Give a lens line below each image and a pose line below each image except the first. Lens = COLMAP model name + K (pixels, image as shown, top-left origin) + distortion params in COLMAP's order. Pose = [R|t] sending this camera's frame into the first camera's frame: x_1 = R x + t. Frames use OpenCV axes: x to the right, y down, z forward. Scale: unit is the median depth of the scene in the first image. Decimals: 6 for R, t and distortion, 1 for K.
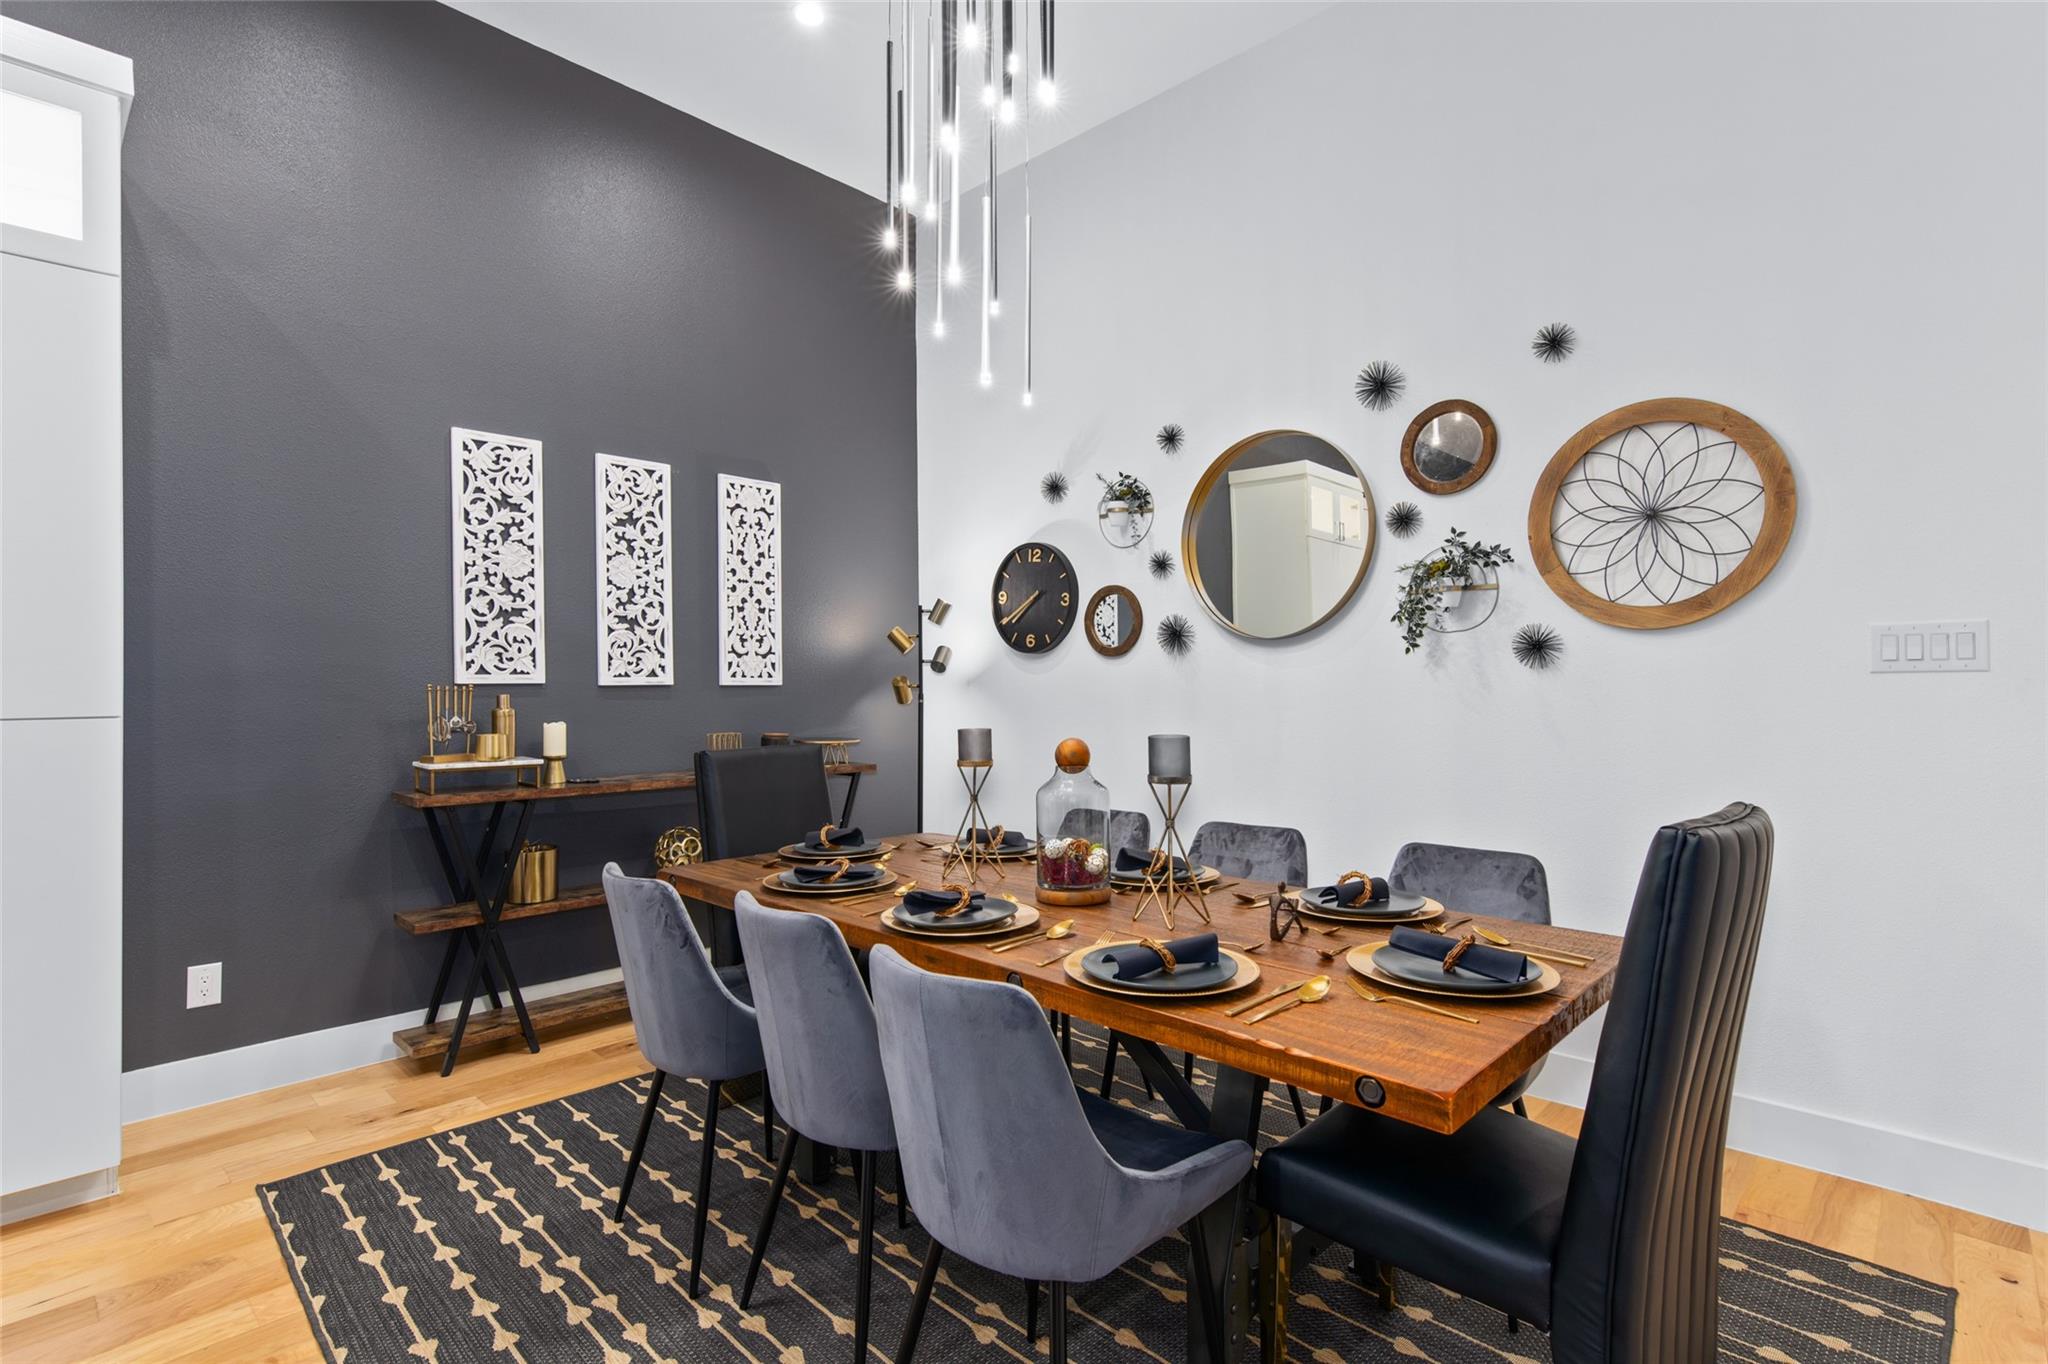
lens RADIAL K [[984.4, 0, 1028.7], [0, 984.4, 684.3], [0, 0, 1]] dist [-0.003633, 0.000256]
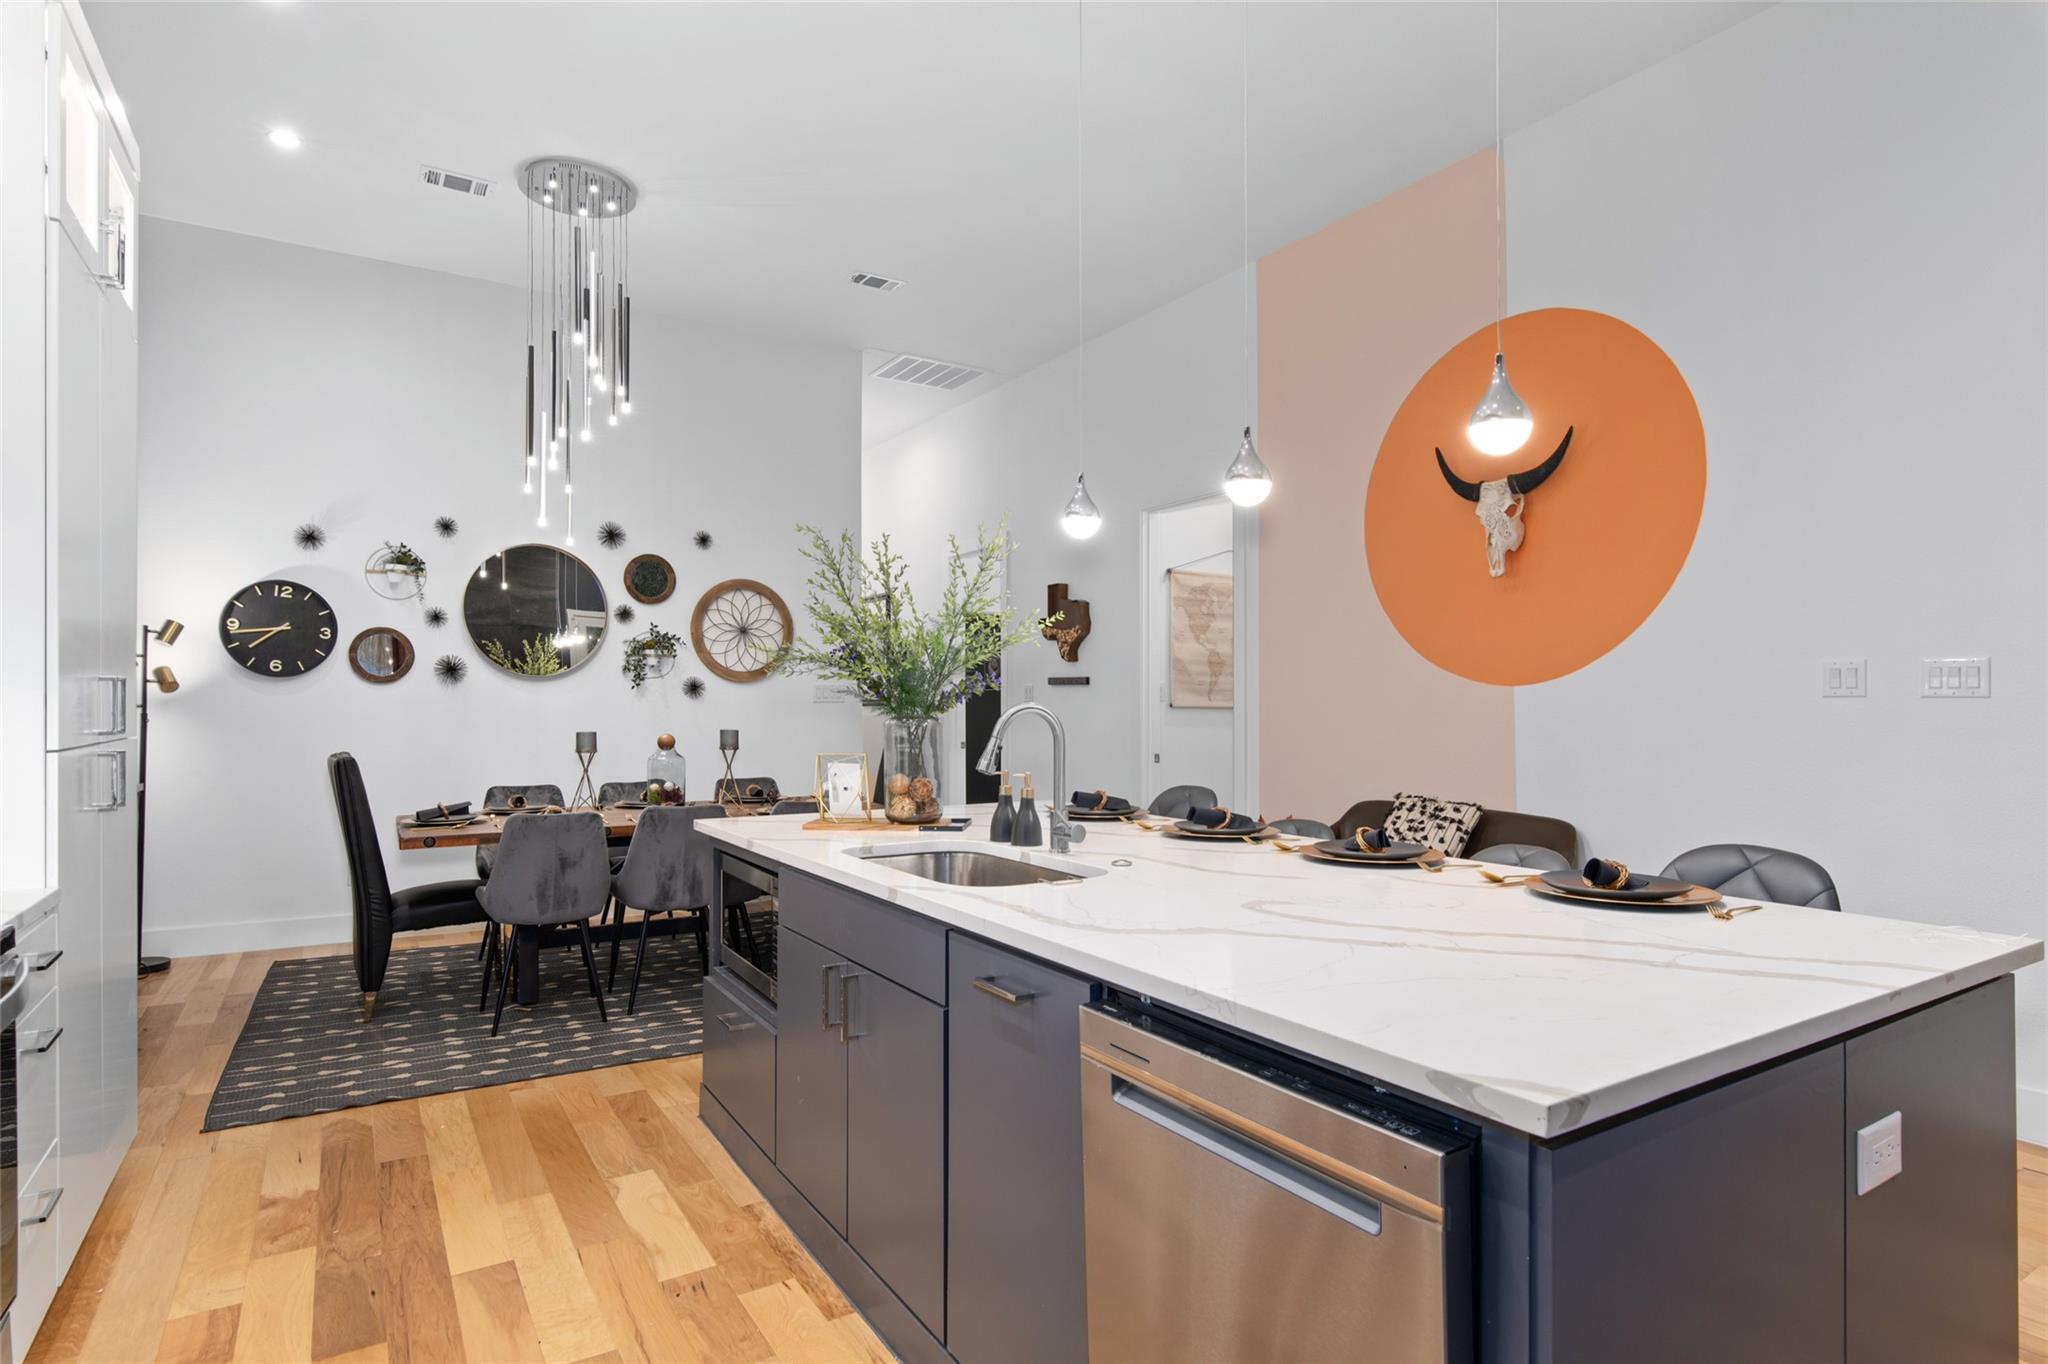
lens RADIAL K [[1124.7, 0, 1028.4], [0, 1124.7, 691.5], [0, 0, 1]] dist [-0.000376, 0.000275]
pose [[0.256737, 0.013448, 0.966388, -1.448624], [-0.008616, 0.999895, -0.011626, -0.009306], [-0.966443, -0.005341, 0.256826, -0.242914]]
